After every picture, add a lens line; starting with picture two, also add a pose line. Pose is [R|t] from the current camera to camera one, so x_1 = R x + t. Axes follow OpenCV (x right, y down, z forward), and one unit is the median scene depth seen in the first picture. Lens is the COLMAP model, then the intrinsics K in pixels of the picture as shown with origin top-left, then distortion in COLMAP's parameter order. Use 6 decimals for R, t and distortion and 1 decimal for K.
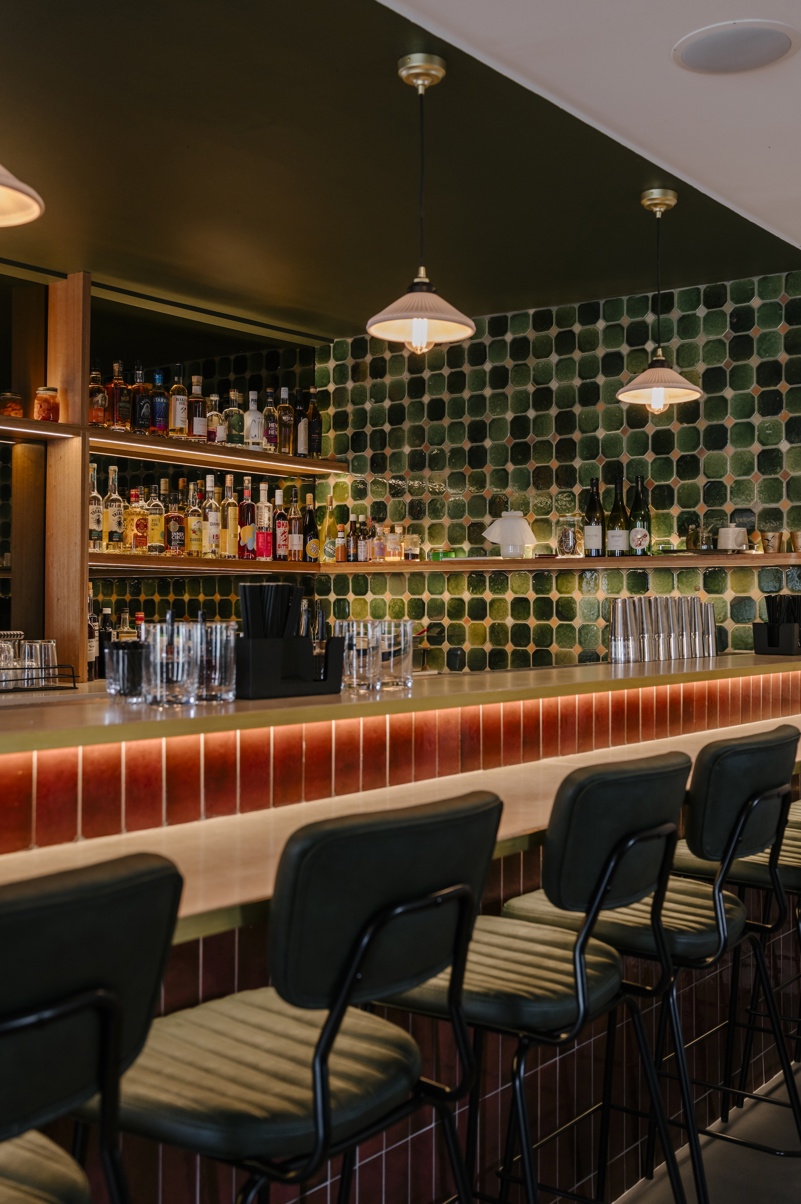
lens RADIAL K [[1259.8, 0, 447.4], [0, 1259.8, 579.9], [0, 0, 1]] dist [-0.018759, 0.000000]
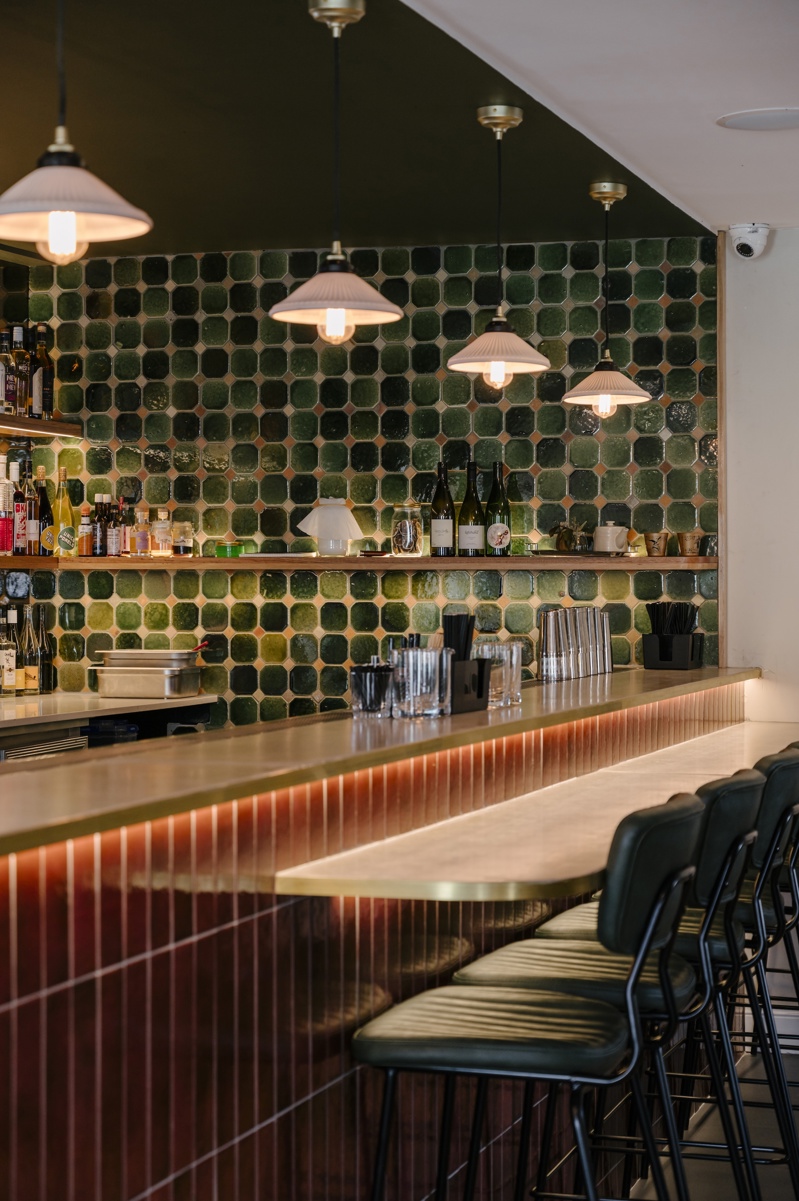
lens RADIAL K [[2395.2, 0, 398.6], [0, 2395.2, 600.2], [0, 0, 1]] dist [-0.025440, 0.000000]
pose [[0.943405, -0.003117, 0.331627, -0.424681], [-0.006813, 0.999563, 0.028776, -0.033306], [-0.331572, -0.029407, 0.942972, -0.482247]]
